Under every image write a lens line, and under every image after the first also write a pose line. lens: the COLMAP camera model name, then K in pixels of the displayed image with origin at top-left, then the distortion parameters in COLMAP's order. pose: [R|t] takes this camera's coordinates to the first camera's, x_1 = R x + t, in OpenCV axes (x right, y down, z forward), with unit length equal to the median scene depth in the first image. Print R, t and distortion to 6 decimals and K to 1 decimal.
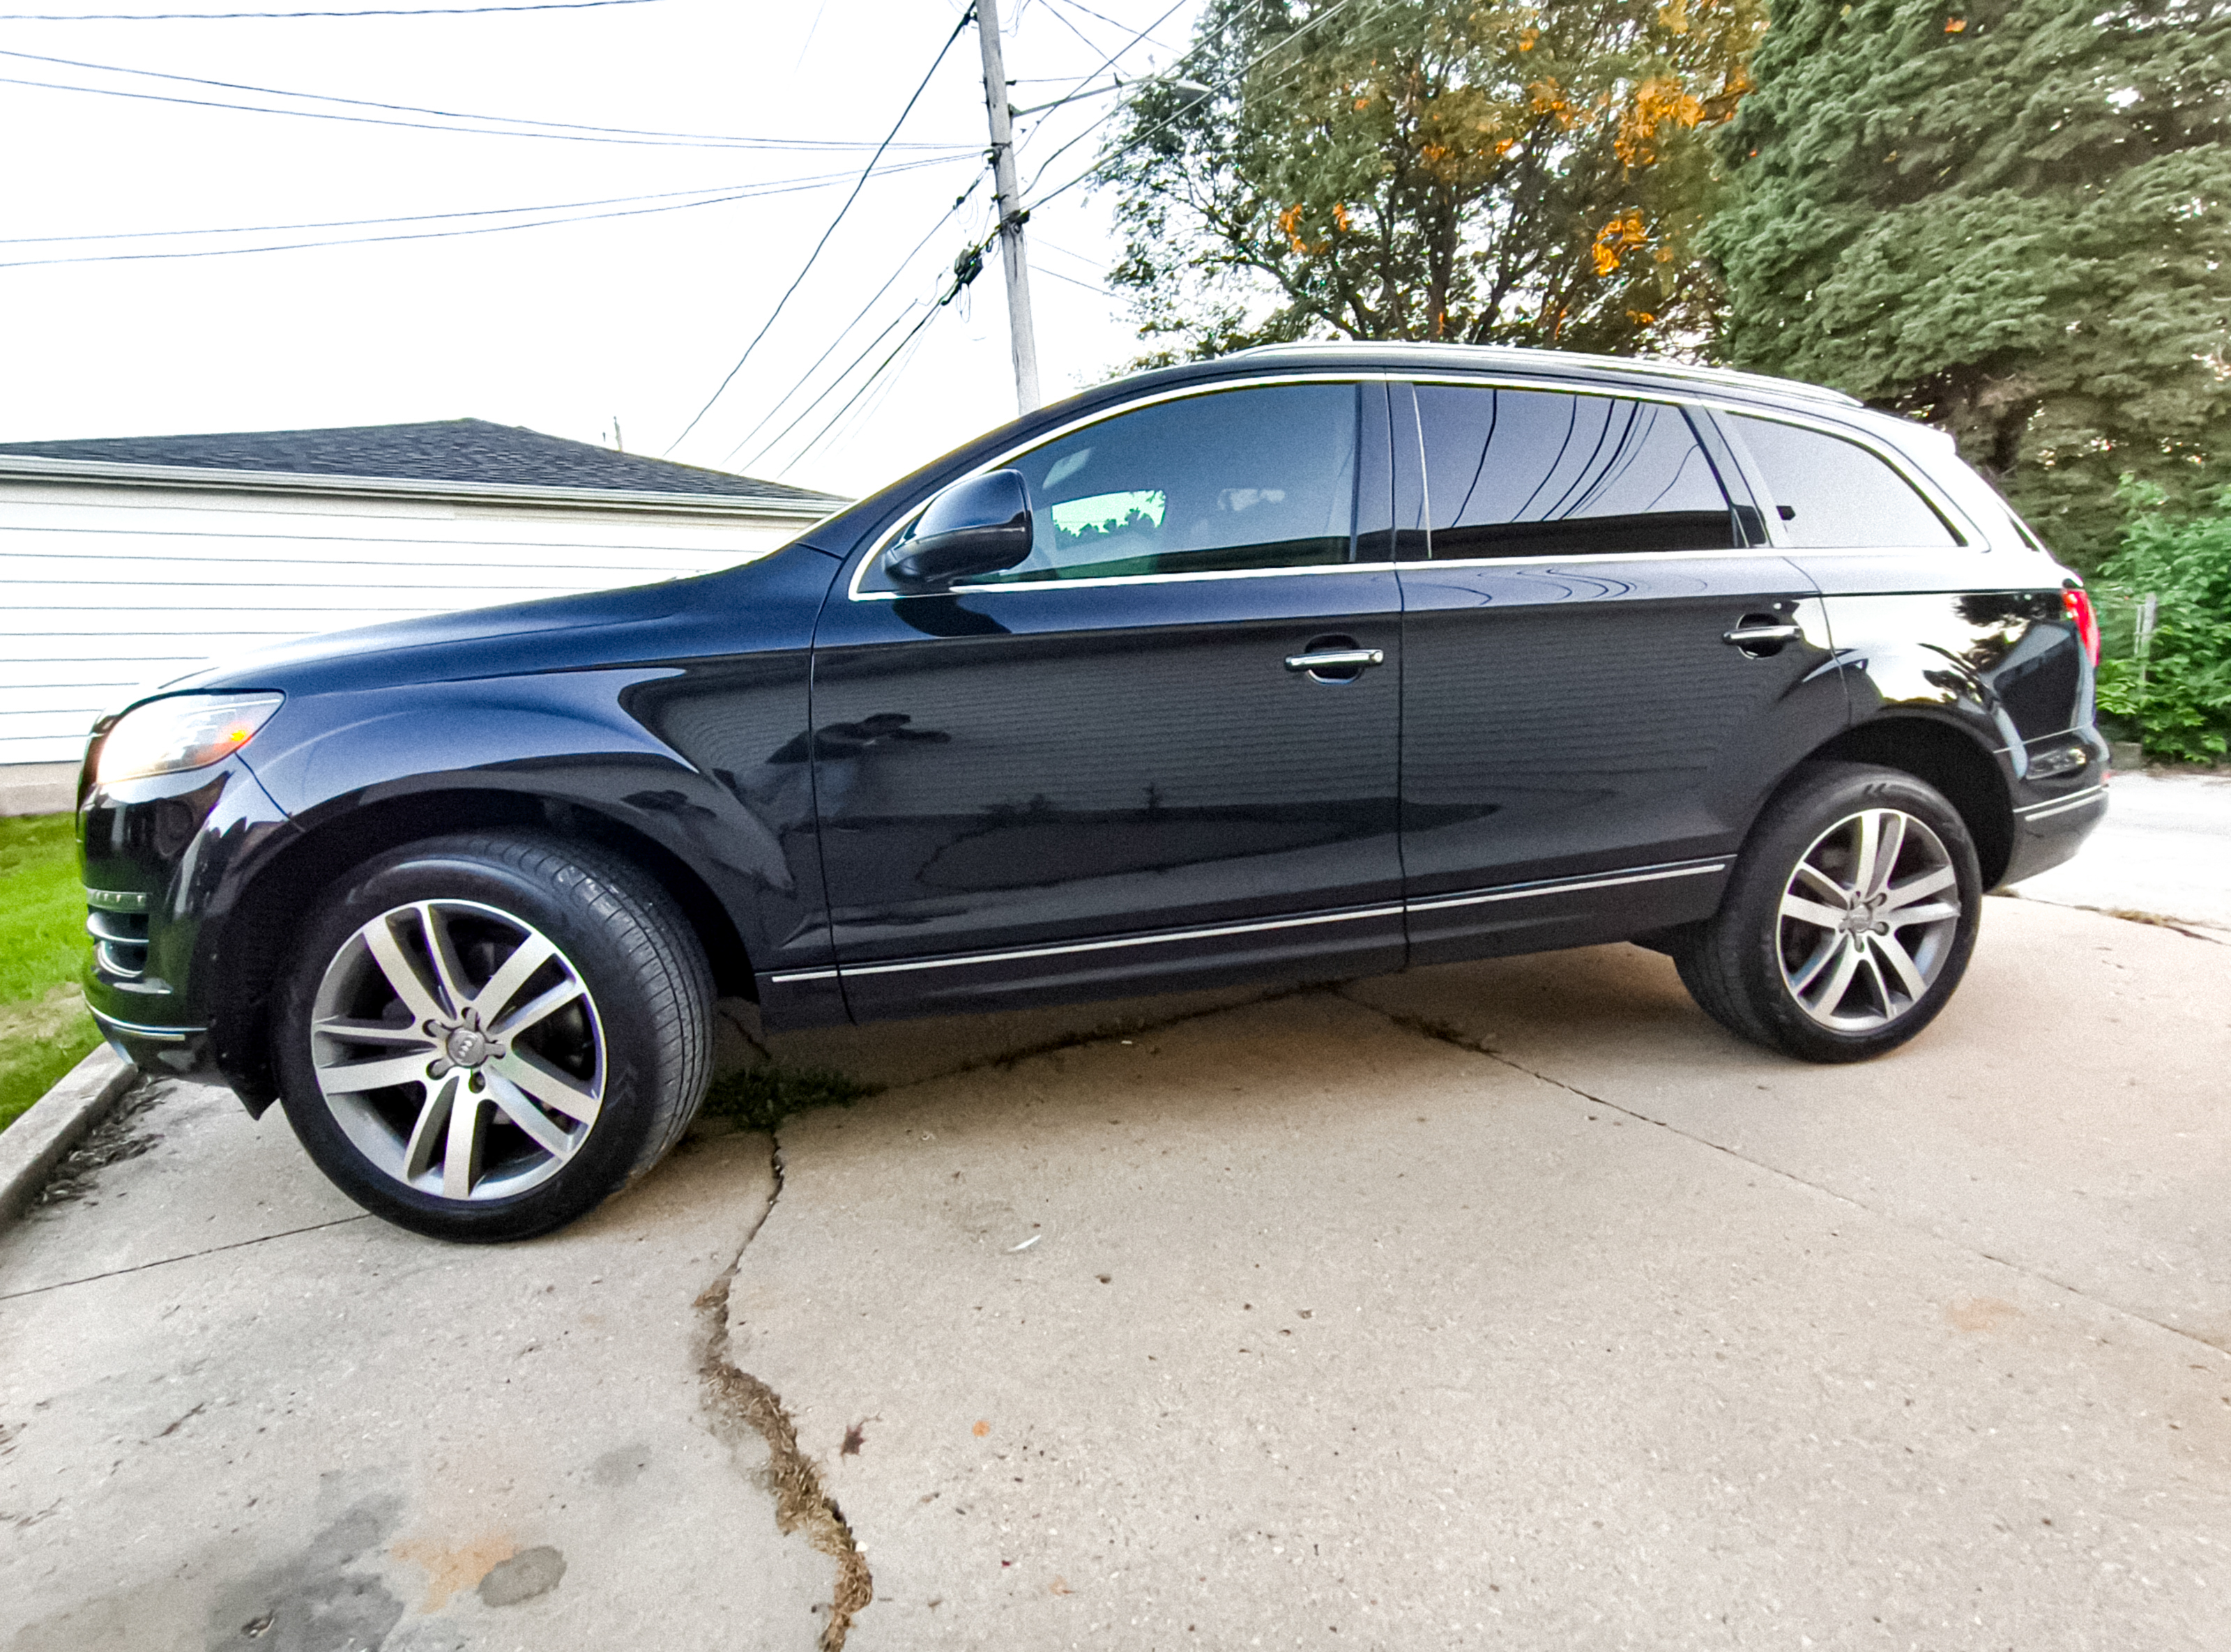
lens RADIAL K [[1054.7, 0, 1114.3], [0, 1054.7, 822.2], [0, 0, 1]] dist [-0.000658, 0.000068]
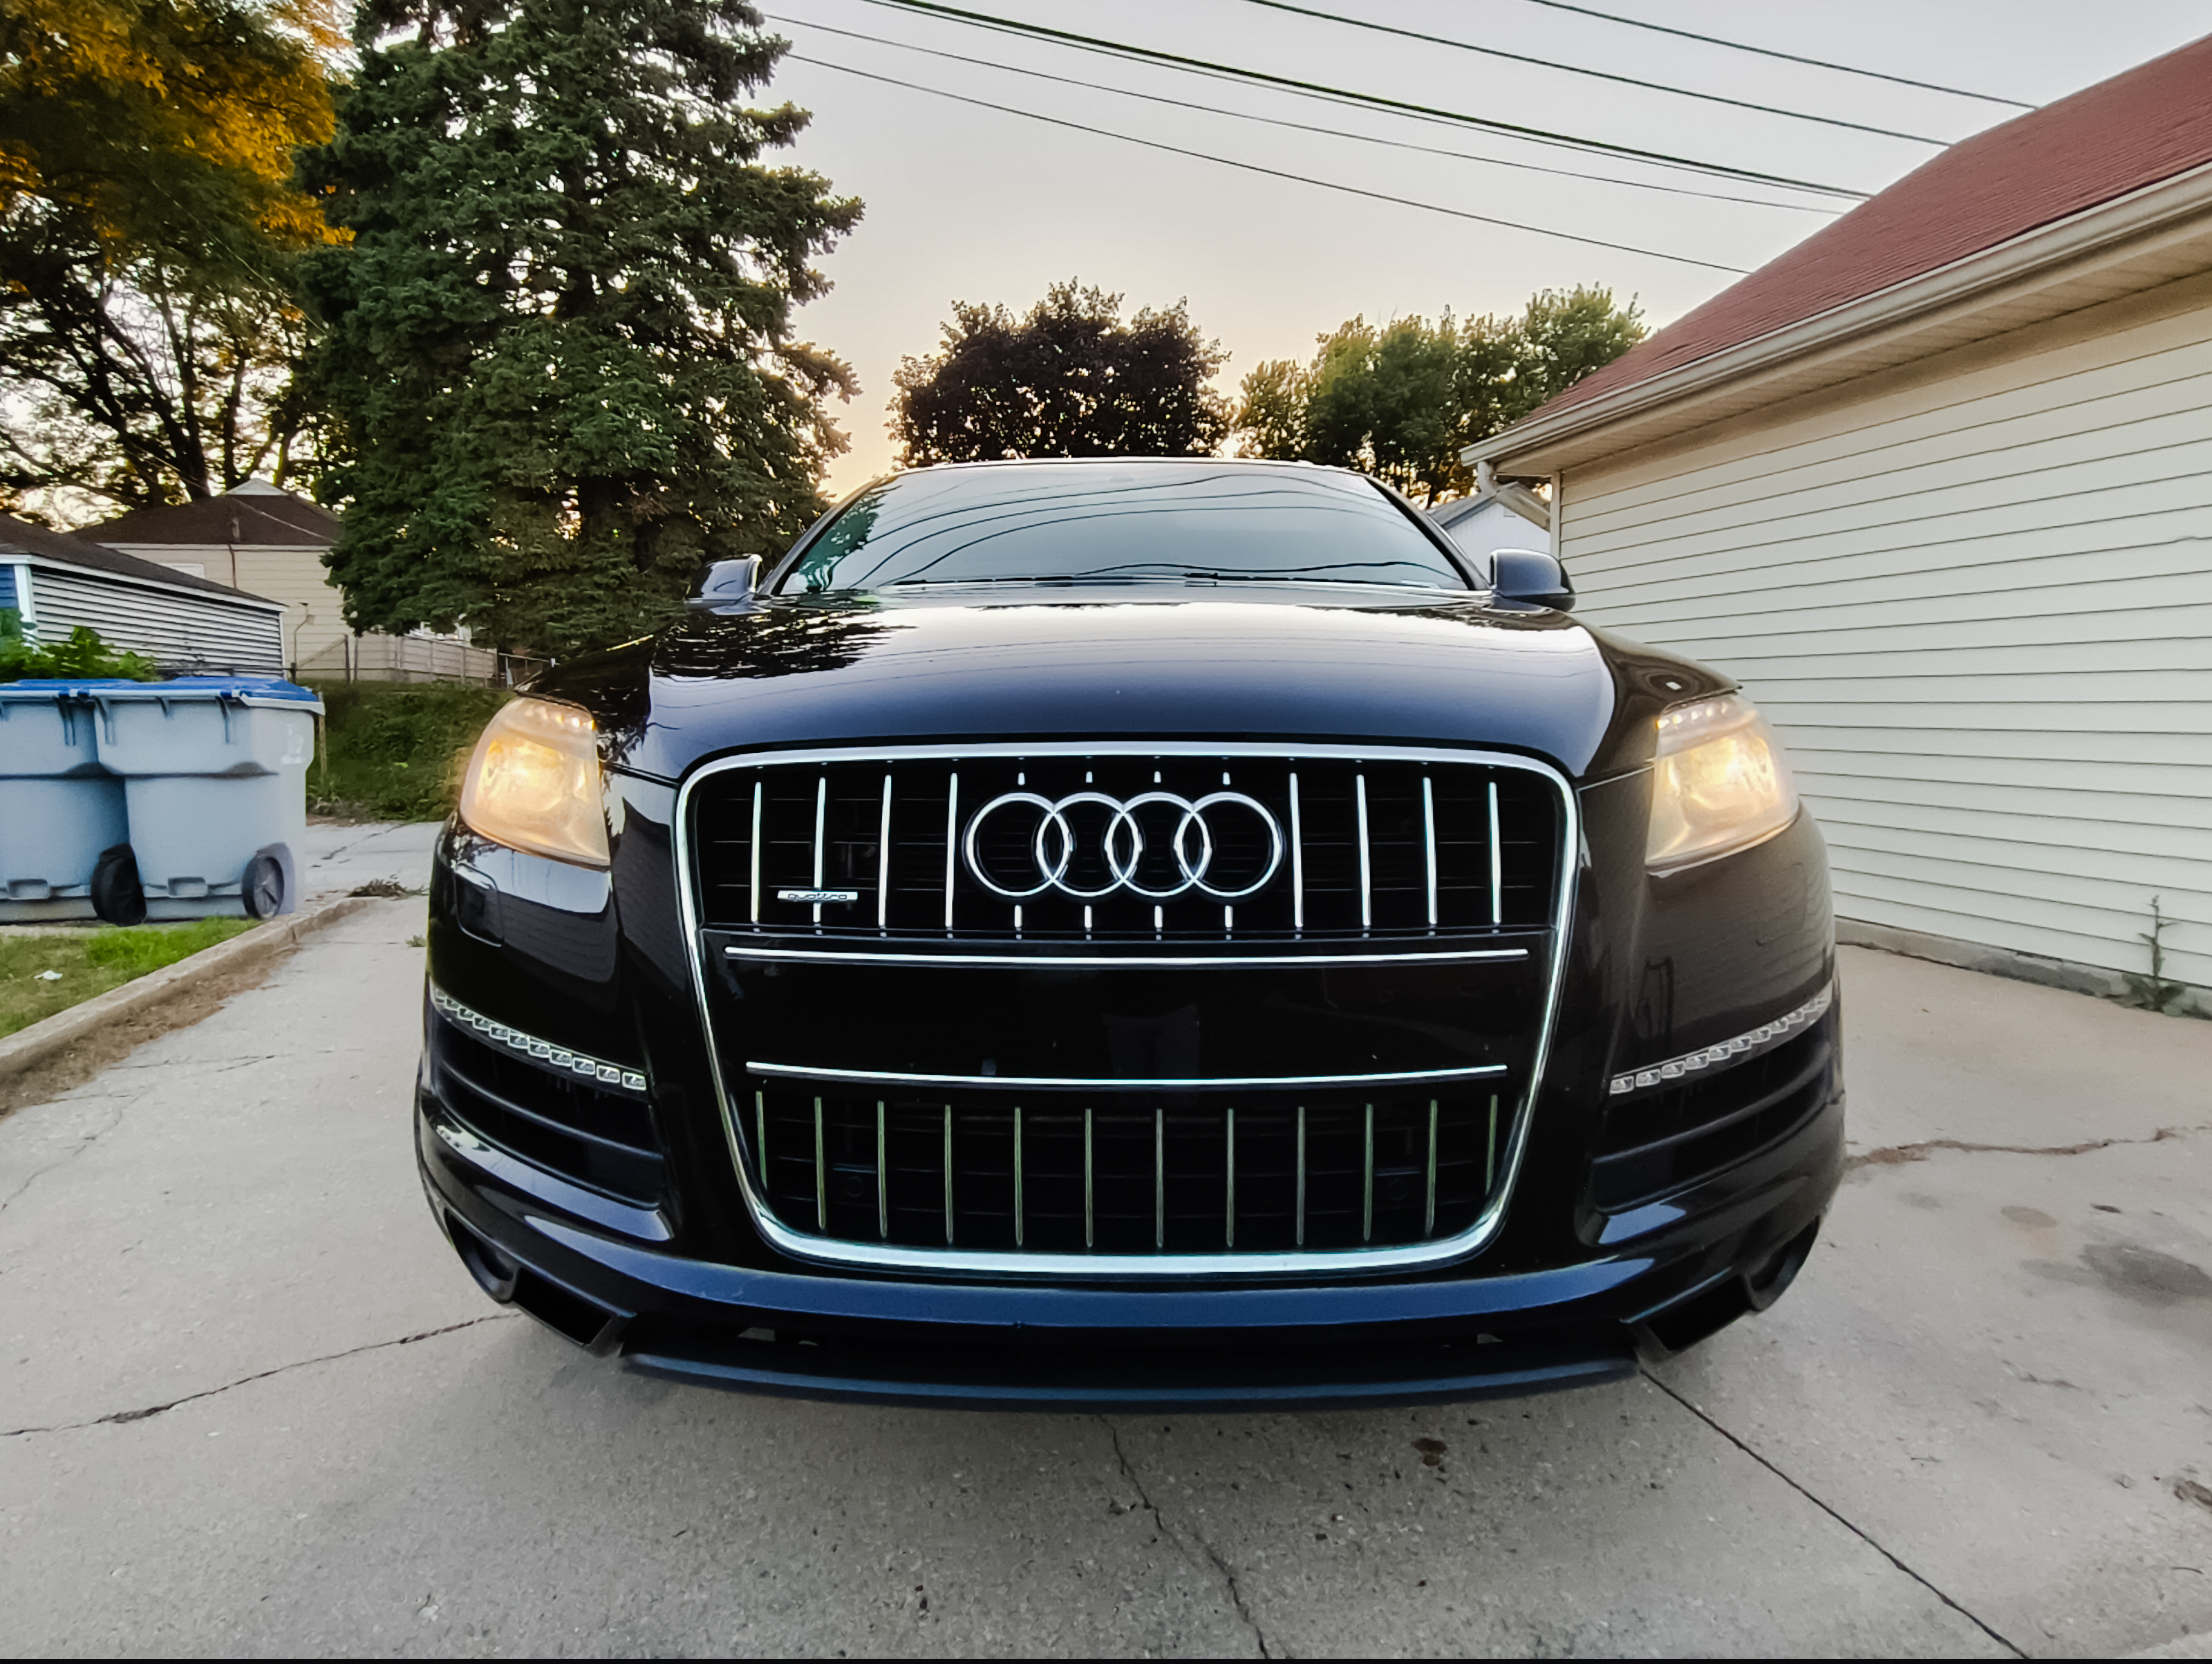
lens RADIAL K [[1165.6, 0, 1104.2], [0, 1165.6, 827.9], [0, 0, 1]] dist [0.001391, 0.000202]
pose [[0.232298, -0.078822, 0.969446, -2.119826], [0.158369, 0.986475, 0.042259, -0.152468], [-0.959665, 0.143713, 0.241639, 1.506797]]
